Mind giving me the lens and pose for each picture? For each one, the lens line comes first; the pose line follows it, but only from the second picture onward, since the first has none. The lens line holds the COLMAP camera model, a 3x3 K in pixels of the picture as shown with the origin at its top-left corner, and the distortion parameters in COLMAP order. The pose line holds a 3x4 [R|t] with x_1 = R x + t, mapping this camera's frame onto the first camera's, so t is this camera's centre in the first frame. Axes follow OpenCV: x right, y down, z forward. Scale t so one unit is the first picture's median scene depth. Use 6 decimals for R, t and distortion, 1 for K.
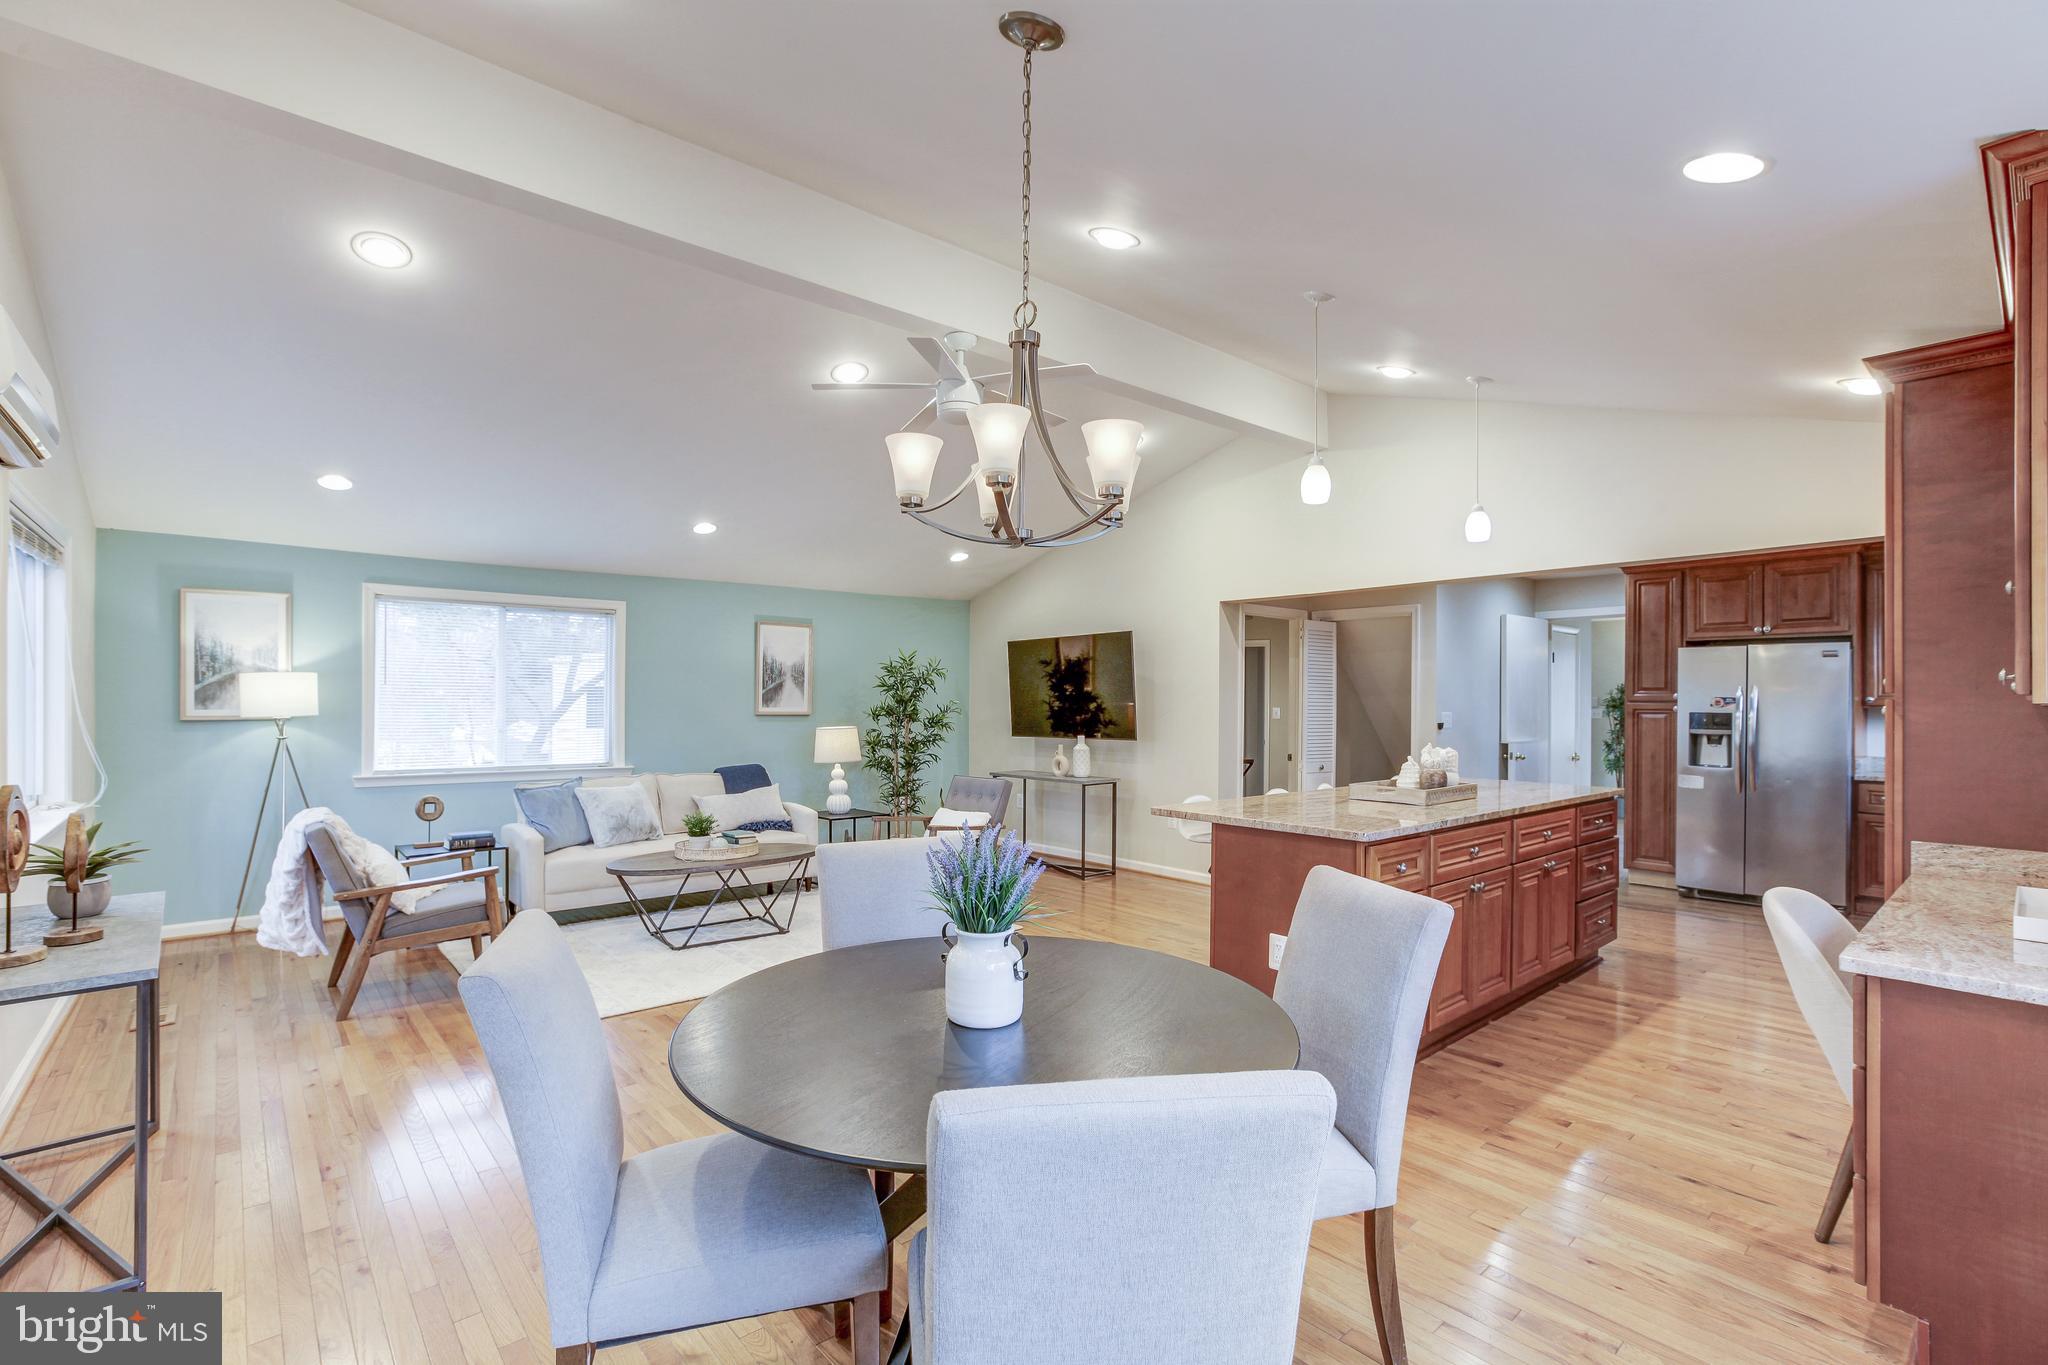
lens RADIAL K [[940.0, 0, 1022.1], [0, 940.0, 719.5], [0, 0, 1]] dist [-0.044102, 0.020504]
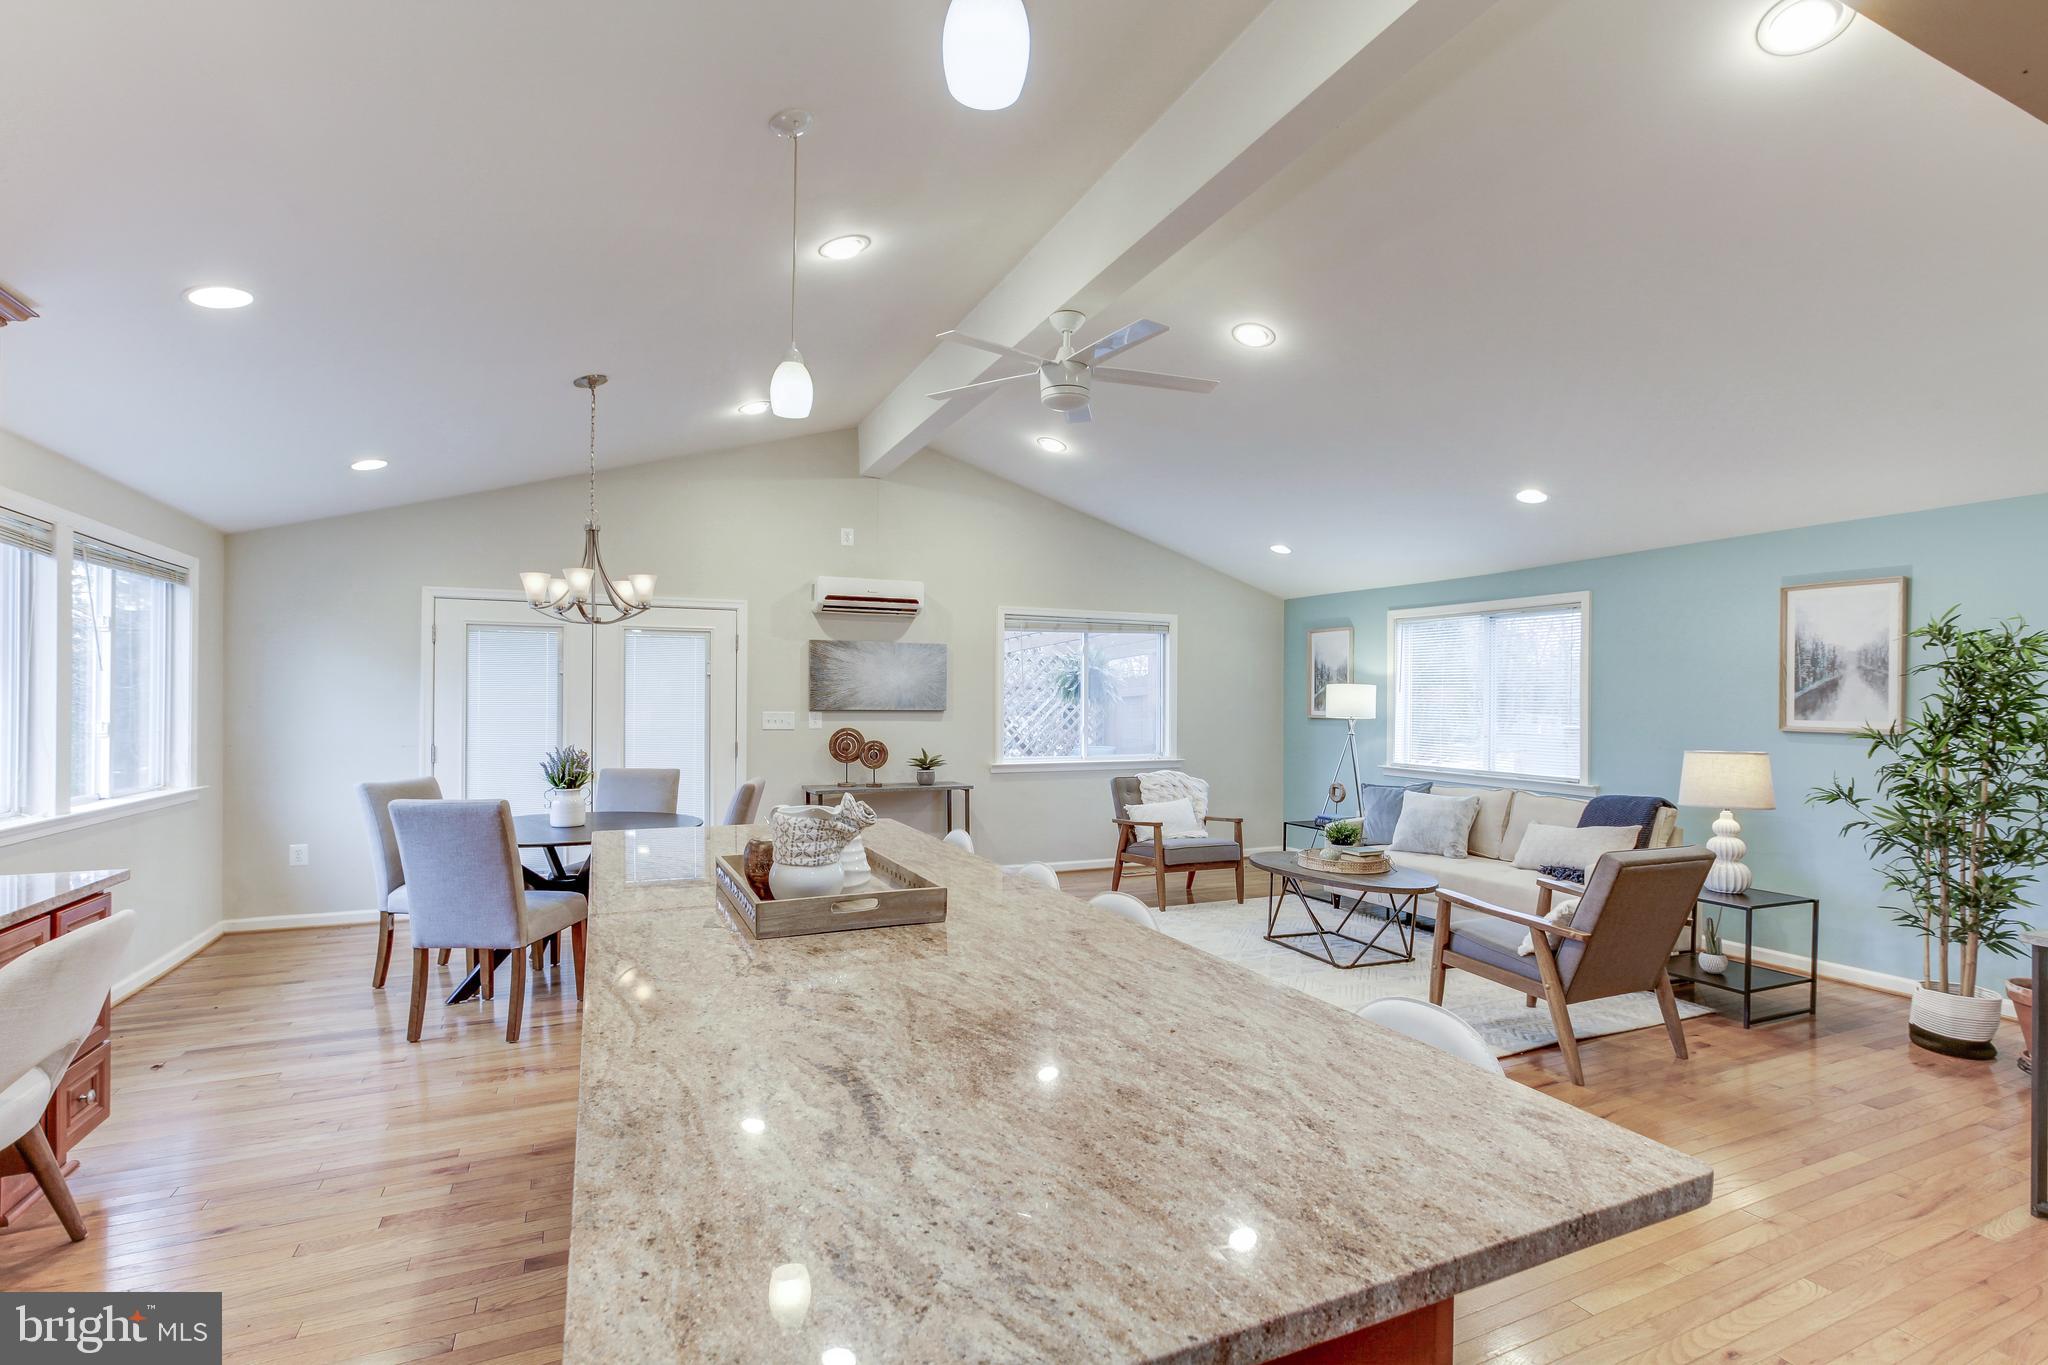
lens RADIAL K [[894.5, 0, 1016.5], [0, 894.5, 707.2], [0, 0, 1]] dist [-0.000720, 0.016774]
pose [[-0.273418, 0.002948, -0.961891, 0.502219], [-0.027609, 0.999559, 0.010911, -0.015054], [0.961499, 0.029540, -0.273217, 0.726809]]
